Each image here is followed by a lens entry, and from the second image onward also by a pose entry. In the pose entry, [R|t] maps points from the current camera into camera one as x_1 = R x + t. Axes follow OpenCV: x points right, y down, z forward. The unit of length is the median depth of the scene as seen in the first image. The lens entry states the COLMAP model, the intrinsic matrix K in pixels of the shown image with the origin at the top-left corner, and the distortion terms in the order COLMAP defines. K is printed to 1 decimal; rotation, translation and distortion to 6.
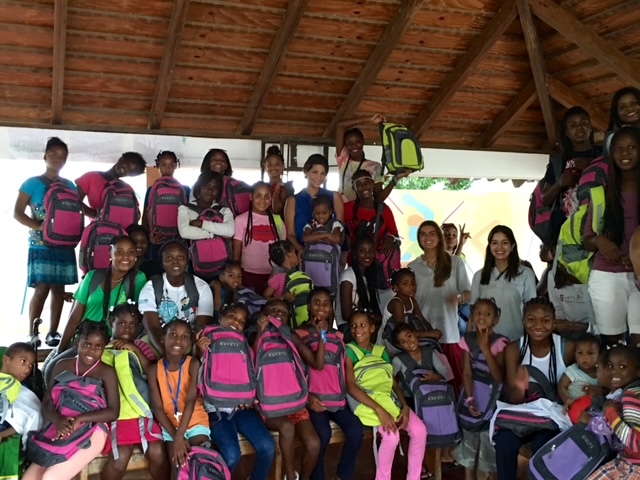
lens RADIAL K [[728.9, 0, 320.1], [0, 728.9, 242.1], [0, 0, 1]] dist [-0.017044, 0.000000]
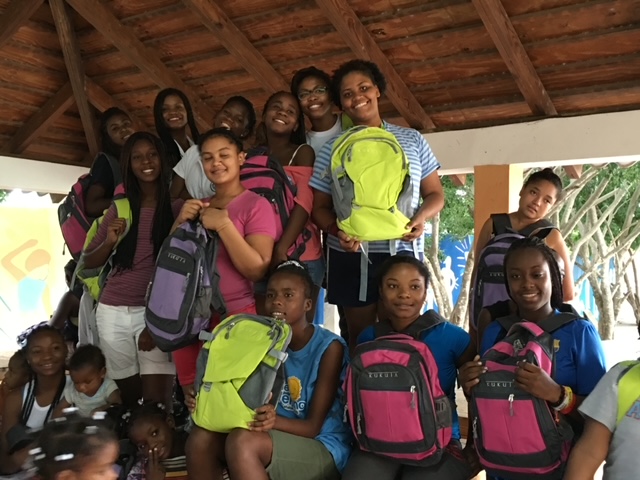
lens RADIAL K [[730.4, 0, 320.0], [0, 730.4, 240.5], [0, 0, 1]] dist [-0.004919, 0.000000]
pose [[0.836766, 0.032635, 0.546587, 0.069712], [-0.014648, 0.999199, -0.037236, 0.000104], [-0.547364, 0.023151, 0.836574, 0.094230]]
